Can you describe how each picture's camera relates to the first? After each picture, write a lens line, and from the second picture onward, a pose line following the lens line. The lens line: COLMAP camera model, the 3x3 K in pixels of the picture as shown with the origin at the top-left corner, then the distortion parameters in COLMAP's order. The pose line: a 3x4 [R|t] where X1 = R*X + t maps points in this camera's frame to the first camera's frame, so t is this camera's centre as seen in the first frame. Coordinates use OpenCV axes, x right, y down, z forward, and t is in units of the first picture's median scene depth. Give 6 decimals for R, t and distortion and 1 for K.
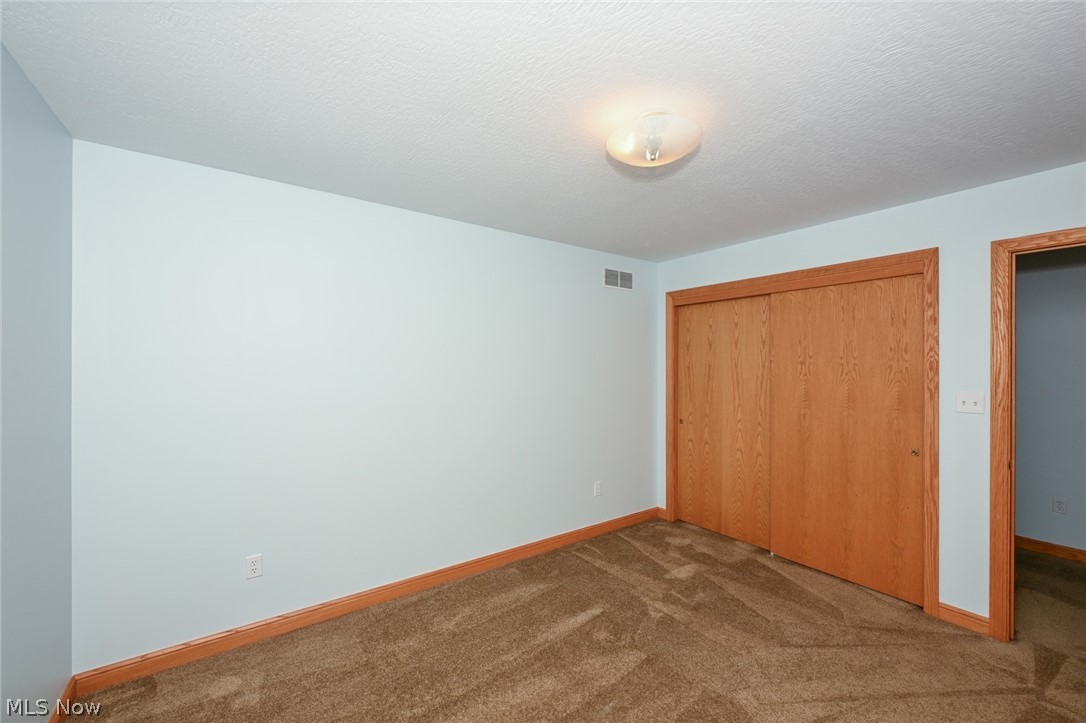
lens RADIAL K [[435.0, 0, 539.3], [0, 435.0, 363.9], [0, 0, 1]] dist [-0.001088, -0.000089]
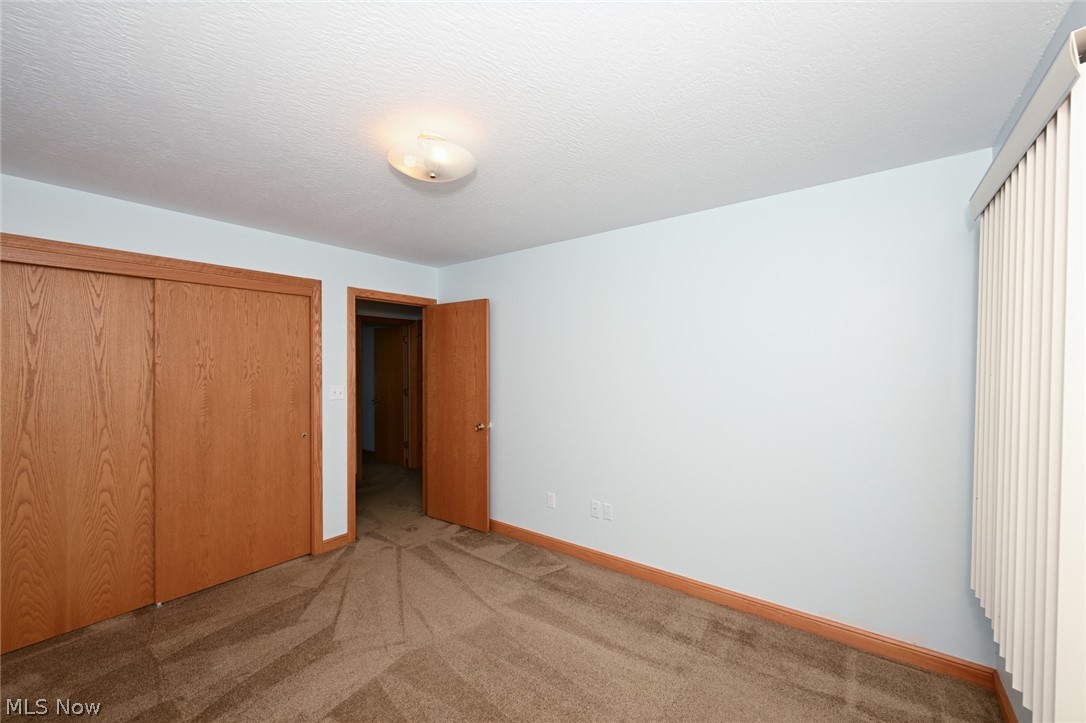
lens RADIAL K [[435.0, 0, 541.5], [0, 435.0, 366.5], [0, 0, 1]] dist [-0.001088, -0.000089]
pose [[-0.301762, 0.001714, 0.953382, -0.478202], [0.008978, 0.999959, 0.001044, 0.005014], [-0.953341, 0.008875, -0.301765, 0.614464]]
